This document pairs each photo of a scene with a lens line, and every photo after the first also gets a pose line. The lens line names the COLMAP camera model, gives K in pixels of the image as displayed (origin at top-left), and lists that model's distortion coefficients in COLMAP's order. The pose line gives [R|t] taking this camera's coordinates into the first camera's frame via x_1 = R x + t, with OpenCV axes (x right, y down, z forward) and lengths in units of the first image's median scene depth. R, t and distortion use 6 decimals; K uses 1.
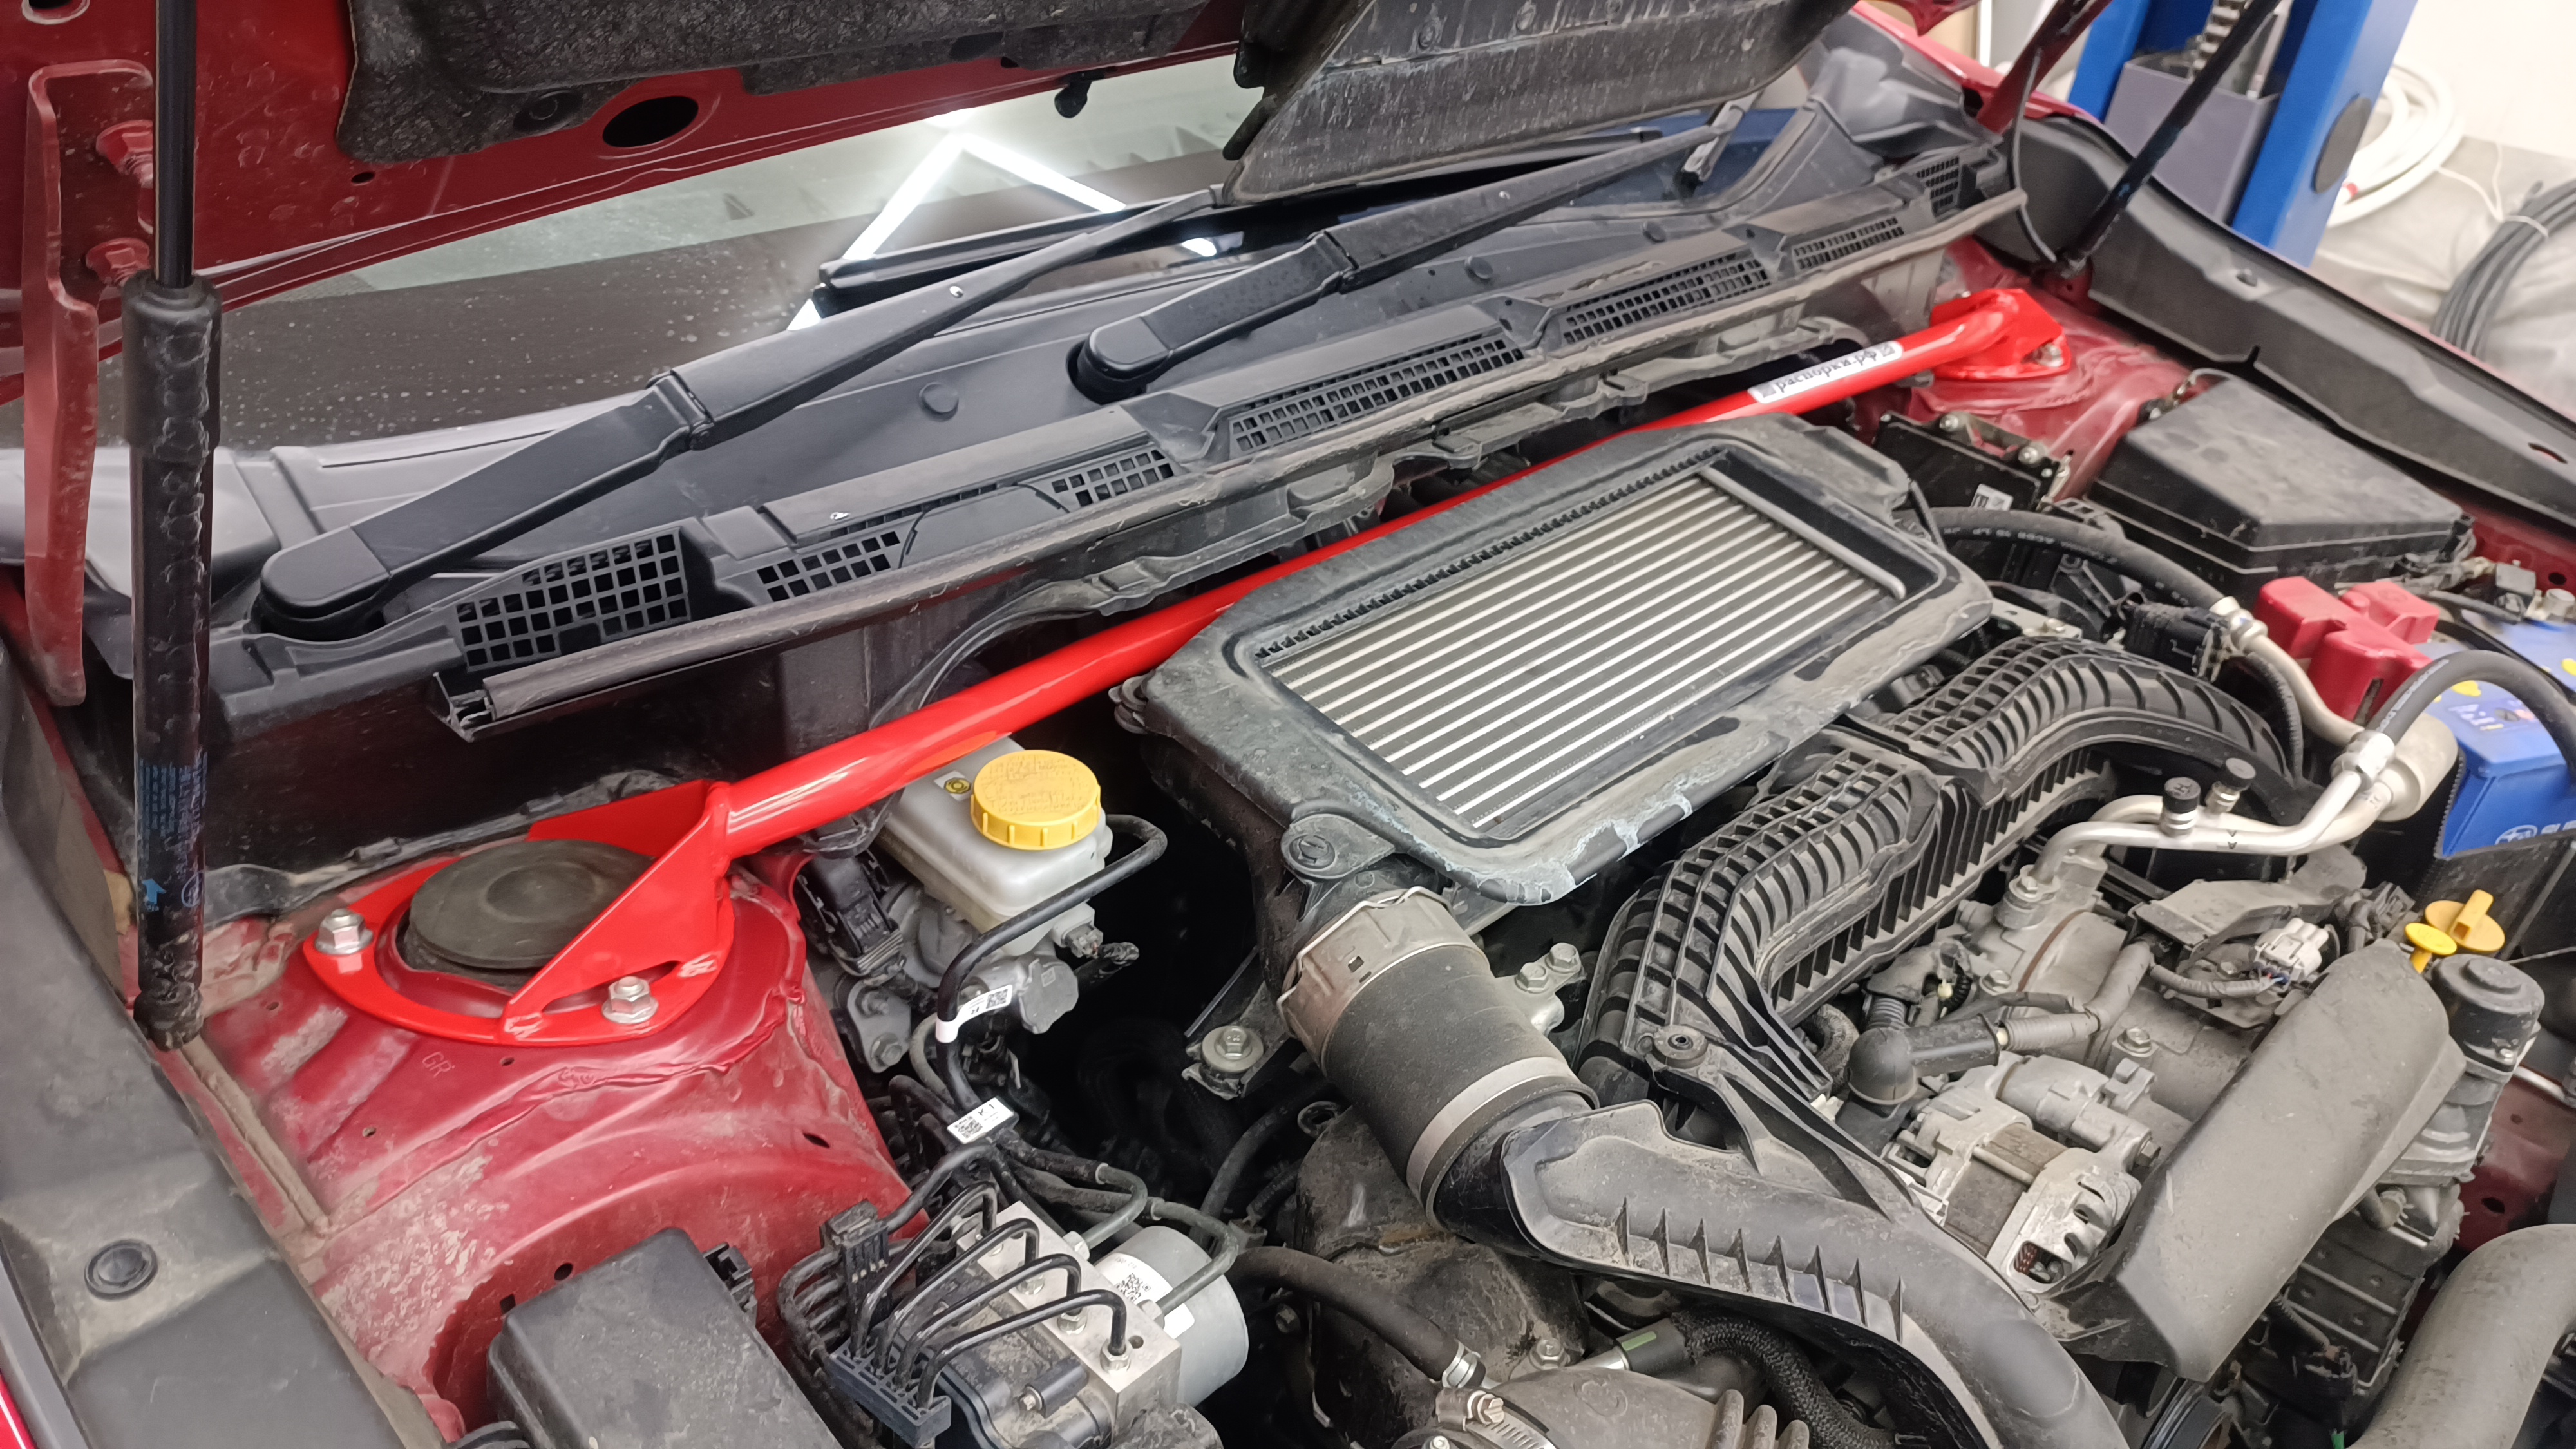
lens RADIAL K [[1916.5, 0, 1288.0], [0, 1916.5, 724.5], [0, 0, 1]] dist [0.024304, -0.024848]
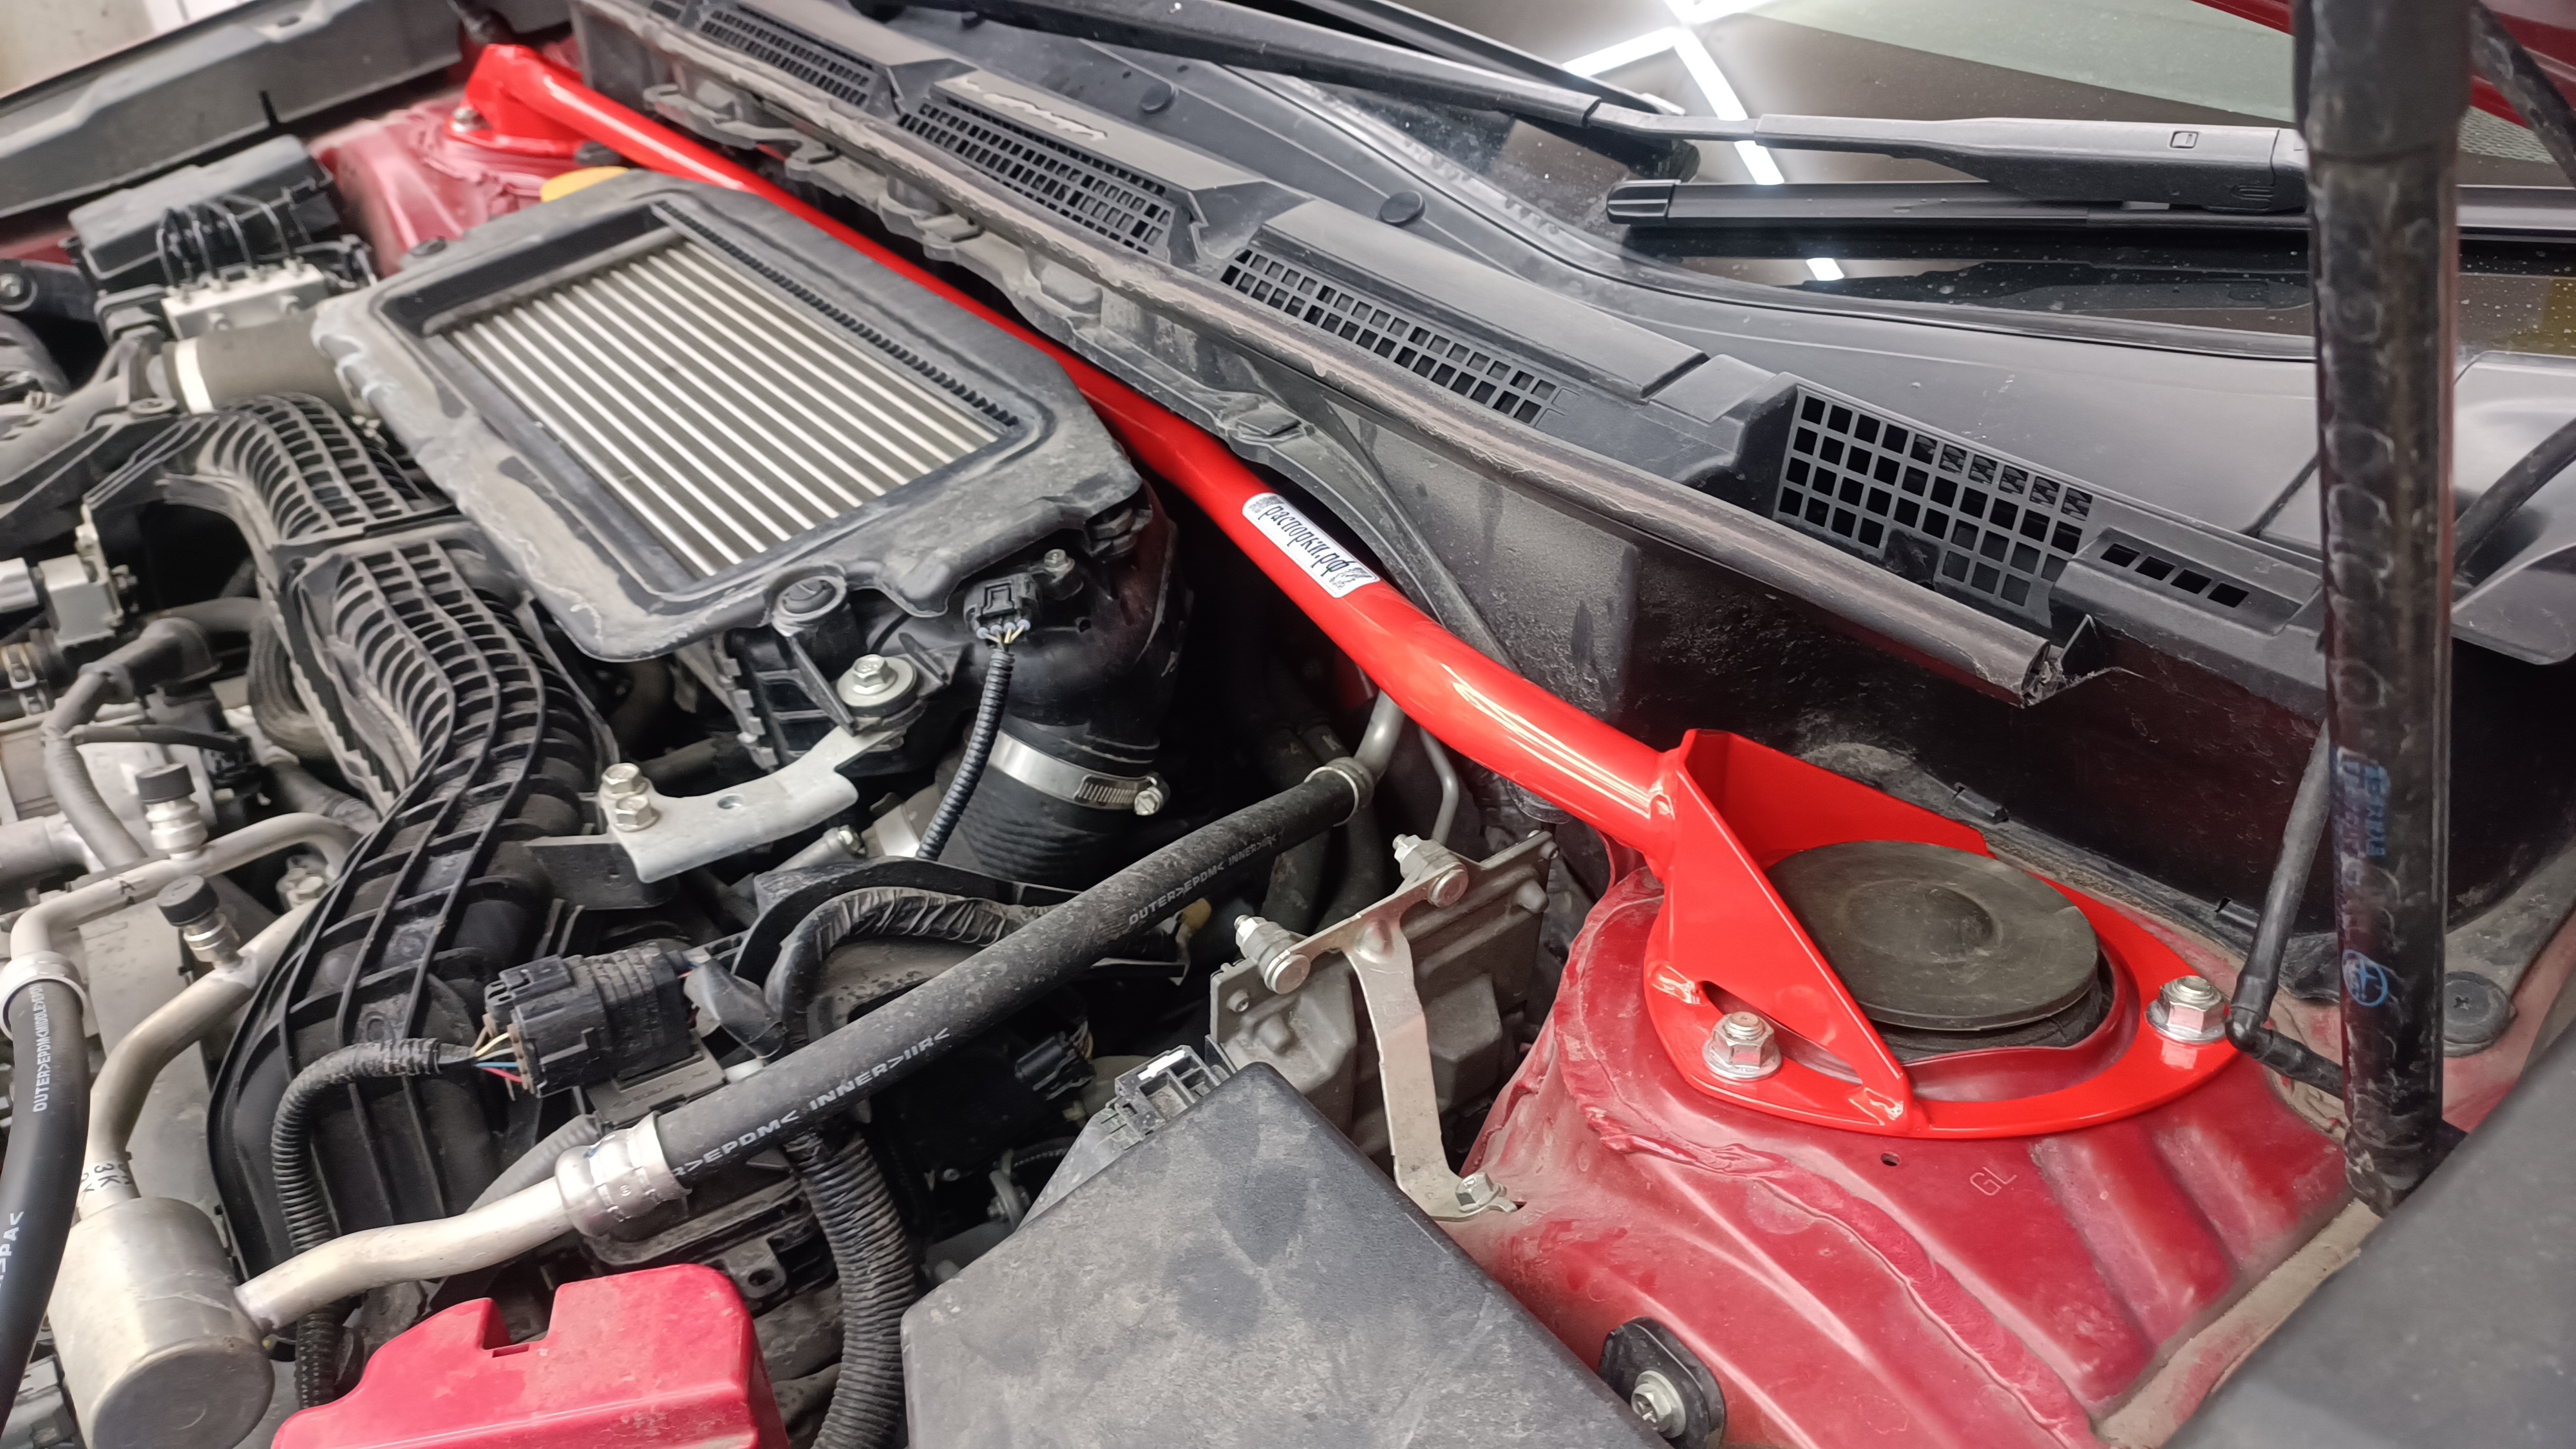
lens RADIAL K [[1905.7, 0, 1288.0], [0, 1905.7, 724.5], [0, 0, 1]] dist [0.009558, 0.004449]
pose [[-0.165662, 0.471100, -0.866384, 1.199797], [-0.504346, 0.714474, 0.484934, -0.630794], [0.847462, 0.517293, 0.119236, 1.517593]]
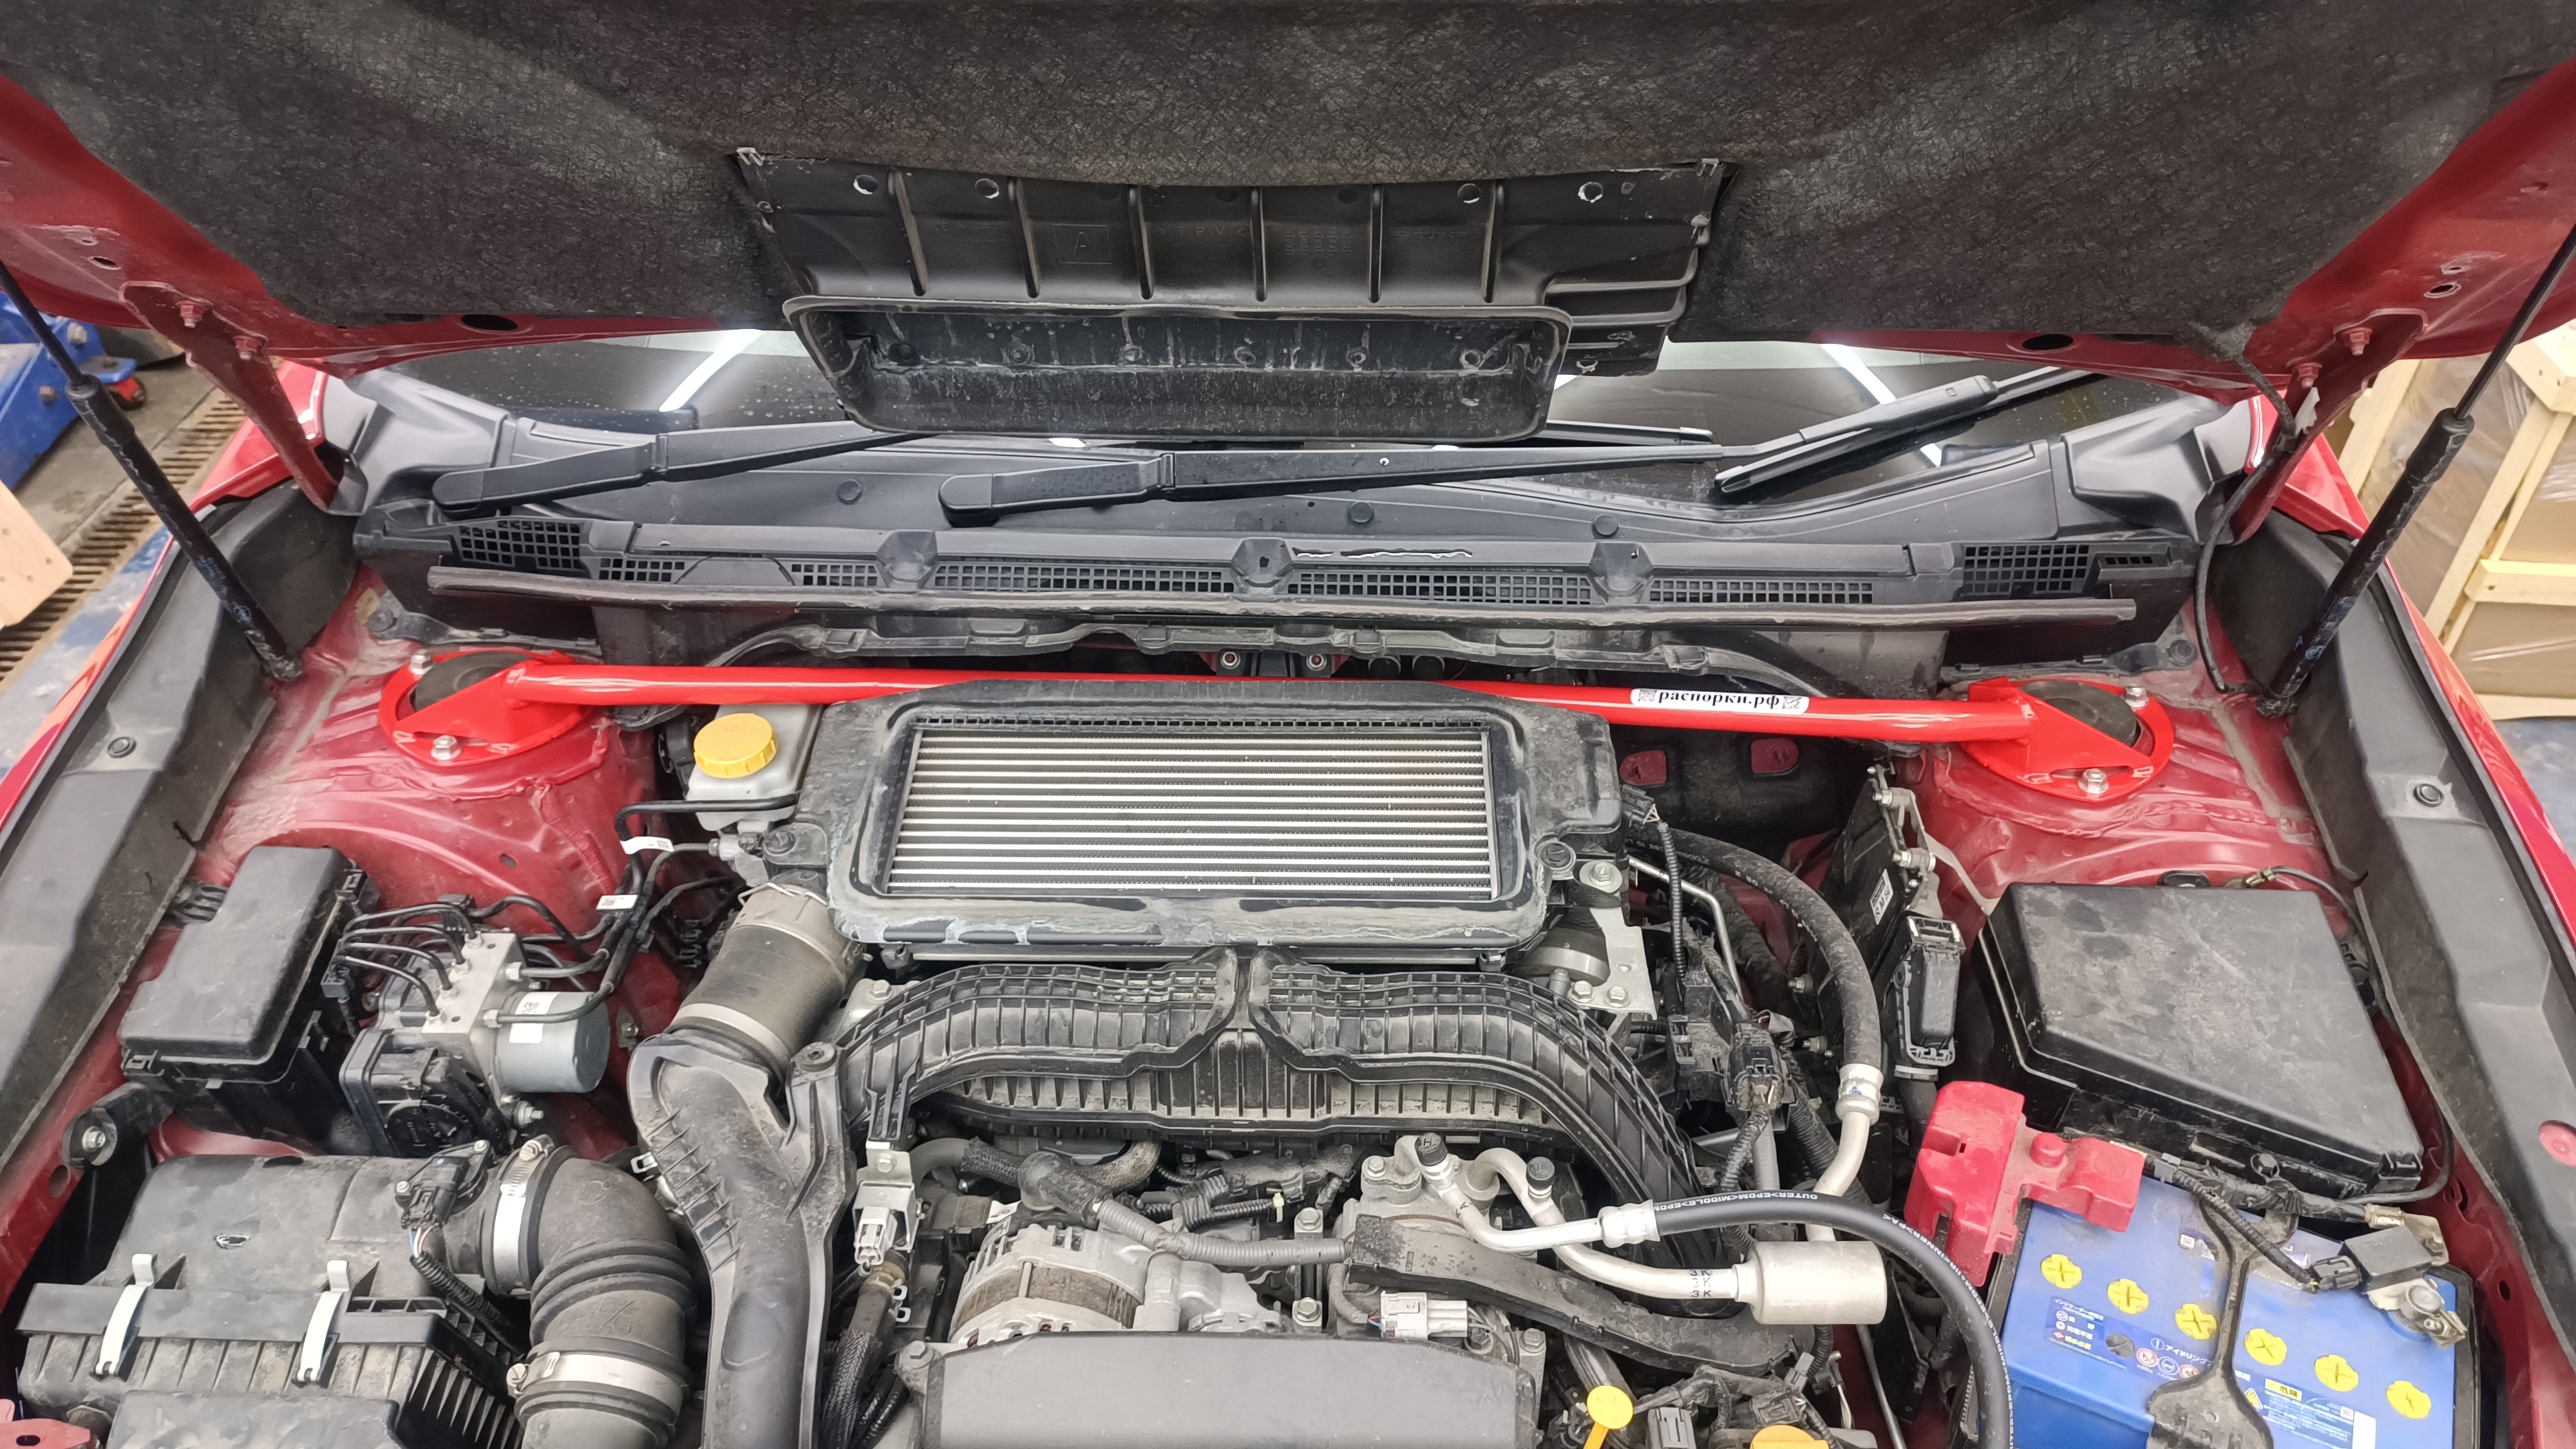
lens RADIAL K [[1916.5, 0, 1288.0], [0, 1916.5, 724.5], [0, 0, 1]] dist [0.024304, -0.024848]
pose [[0.674813, 0.373860, -0.636283, 1.253186], [-0.337776, 0.923042, 0.184121, -0.449636], [0.656152, 0.090674, 0.749162, 0.097209]]
